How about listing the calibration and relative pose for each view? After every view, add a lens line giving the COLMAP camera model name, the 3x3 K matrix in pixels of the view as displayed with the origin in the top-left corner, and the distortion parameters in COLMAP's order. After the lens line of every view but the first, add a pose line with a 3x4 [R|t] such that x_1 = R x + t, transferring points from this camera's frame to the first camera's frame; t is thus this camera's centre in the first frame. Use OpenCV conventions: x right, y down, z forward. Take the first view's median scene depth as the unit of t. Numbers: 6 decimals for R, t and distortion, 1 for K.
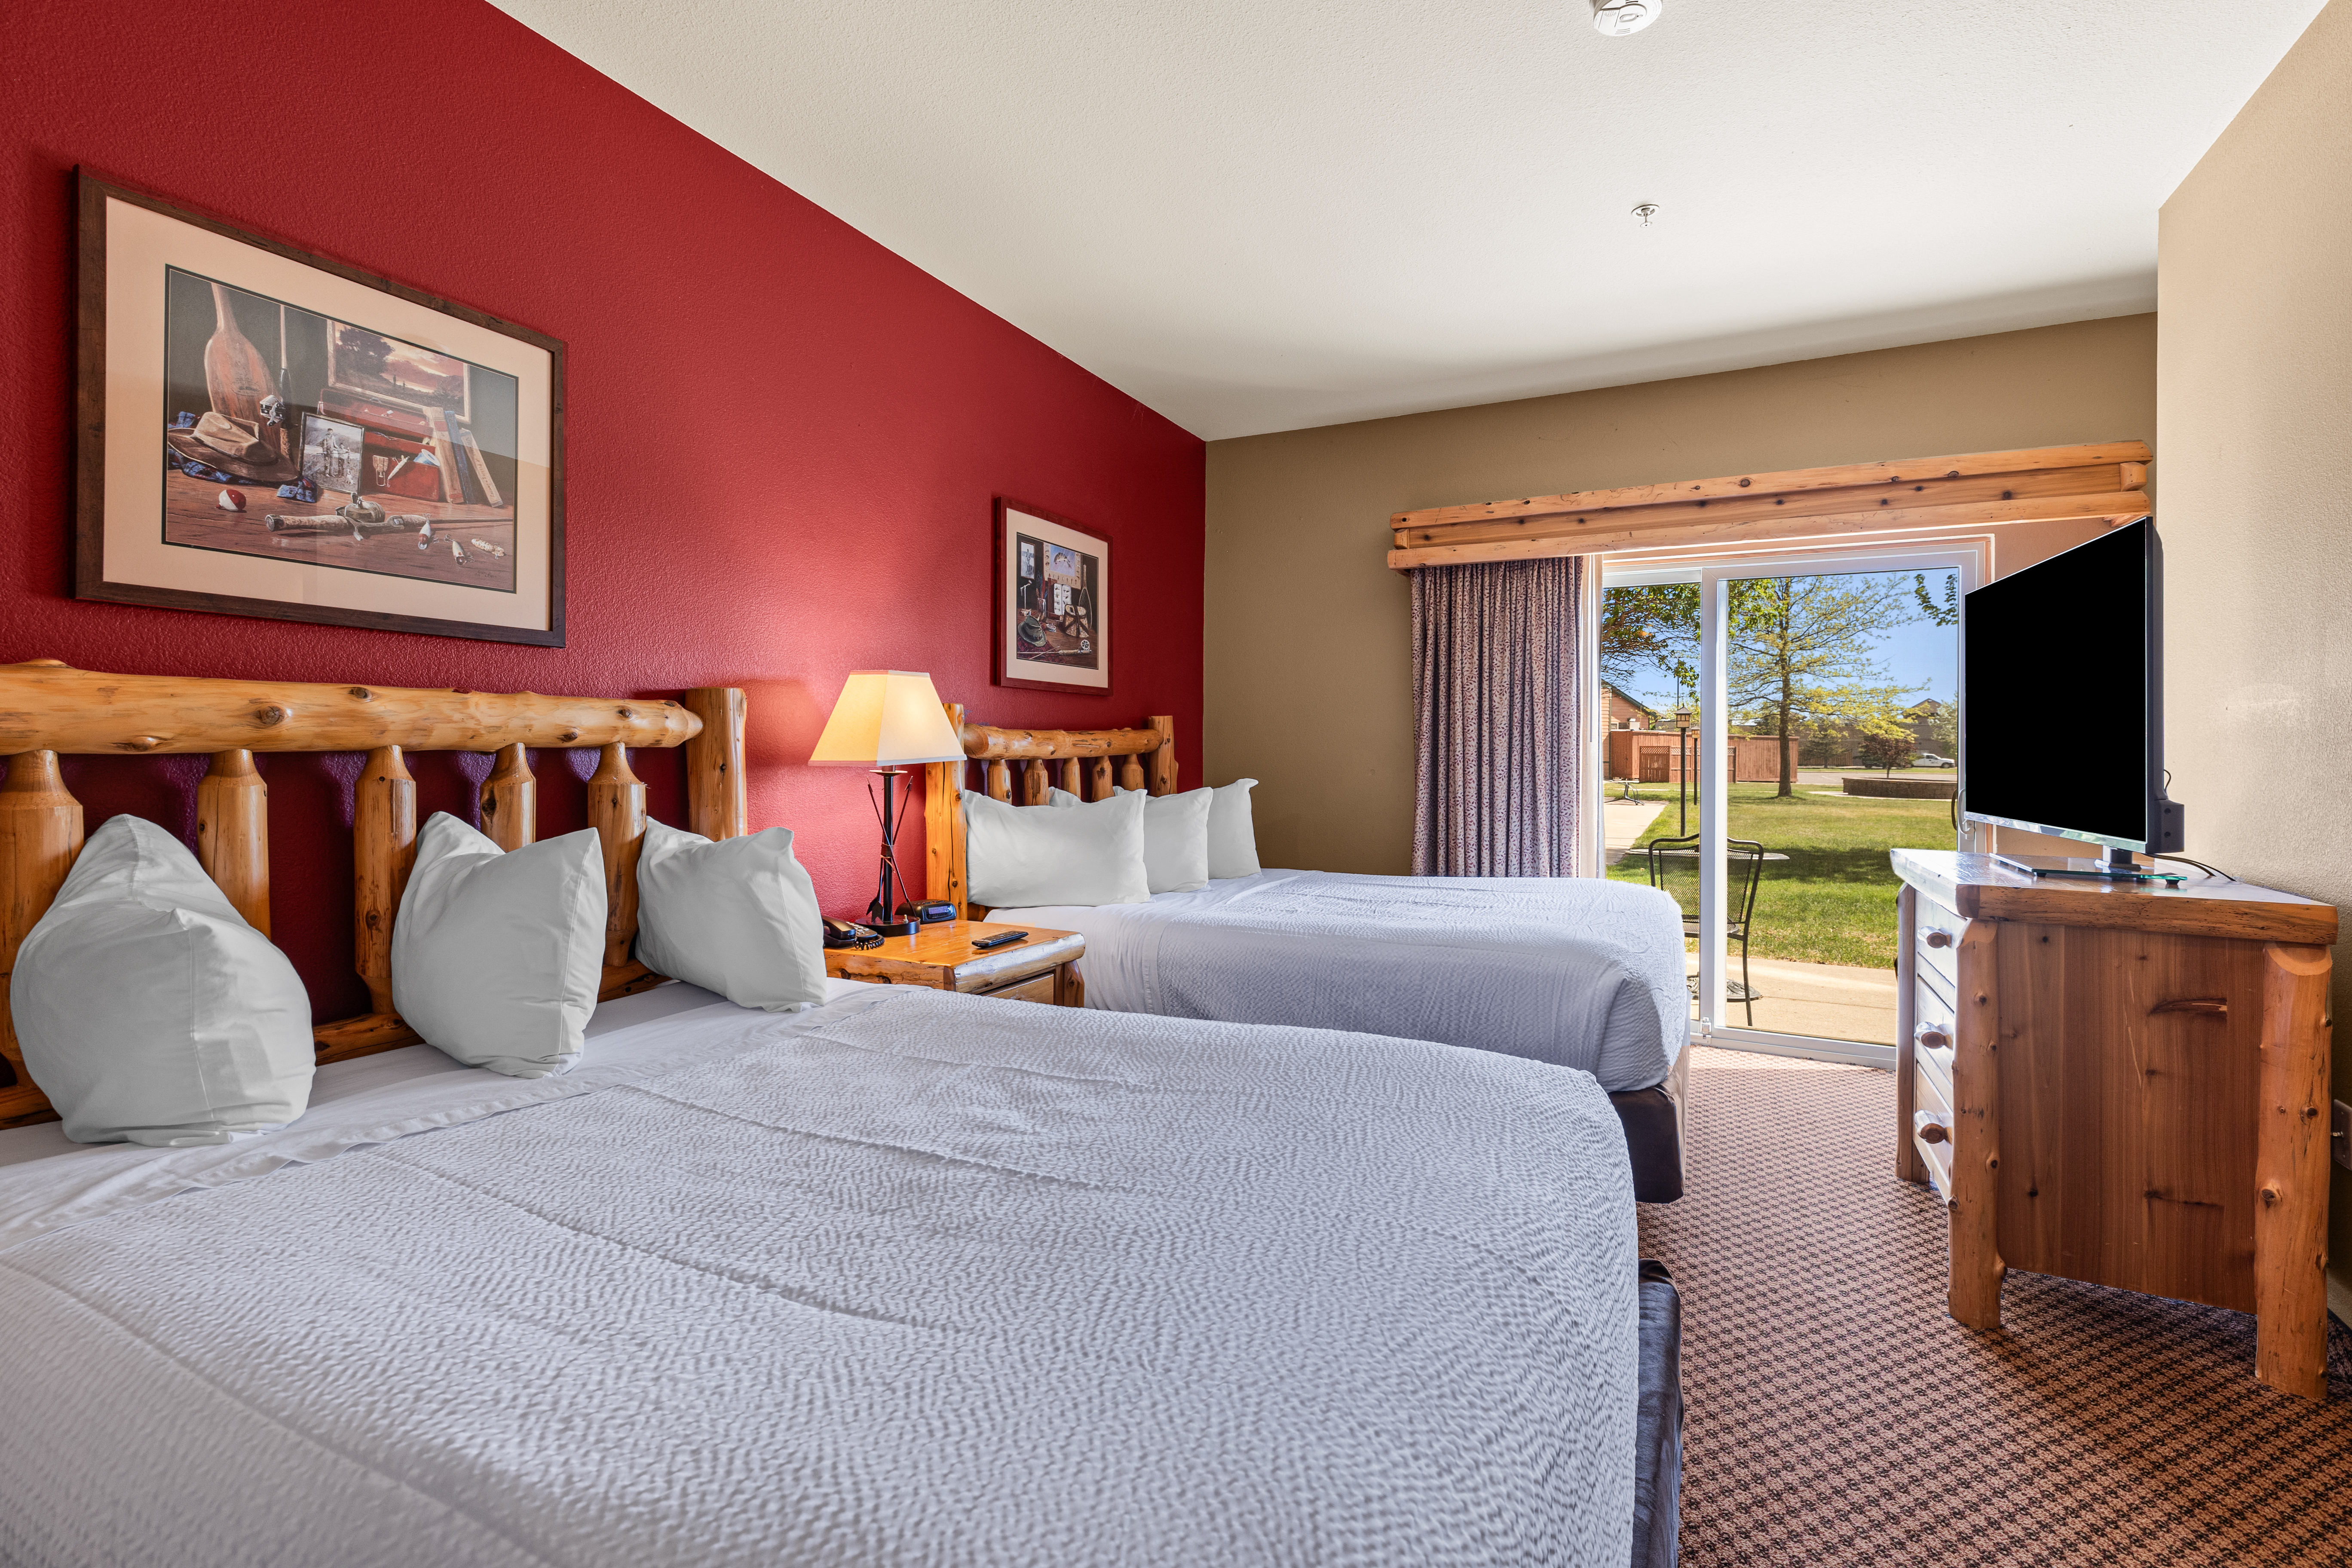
lens RADIAL K [[1056.0, 0, 1174.3], [0, 1056.0, 740.0], [0, 0, 1]] dist [-0.002325, 0.000363]
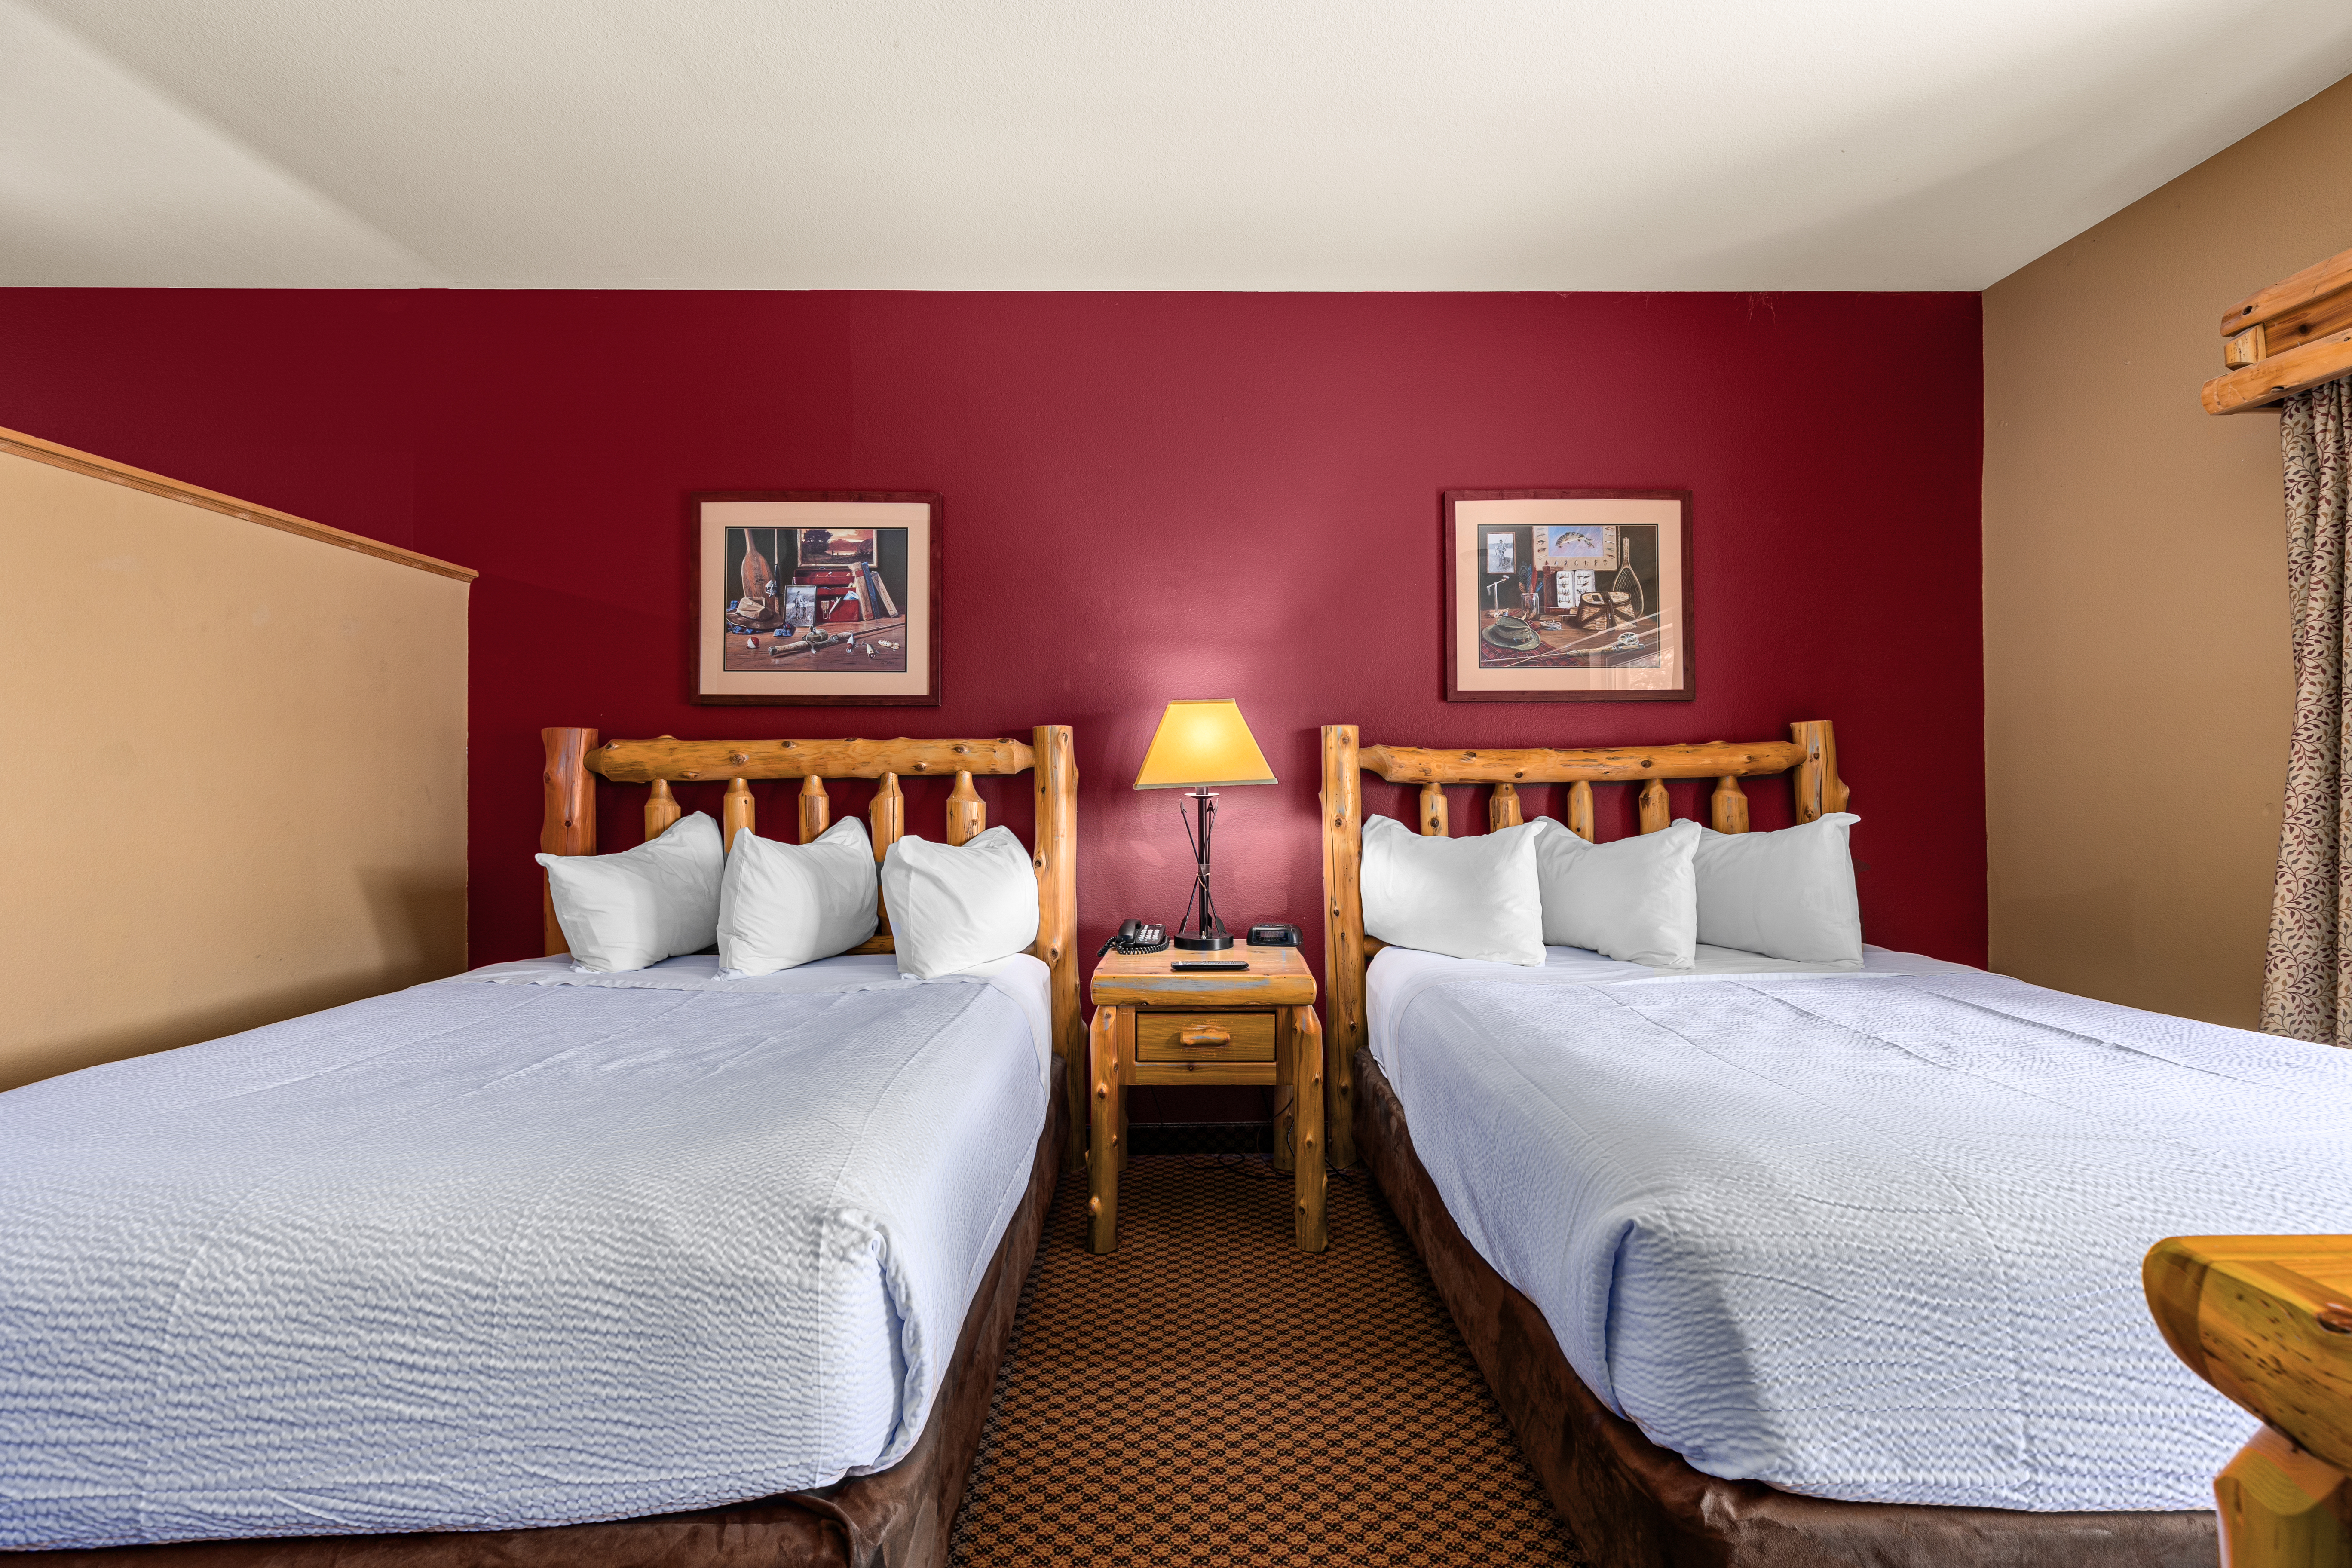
lens RADIAL K [[1010.8, 0, 1128.1], [0, 1010.8, 762.0], [0, 0, 1]] dist [0.002007, 0.000235]
pose [[0.470943, -0.018080, -0.881978, 0.616839], [0.016230, 0.999798, -0.011829, 0.008336], [0.882014, -0.008743, 0.471141, 0.469934]]
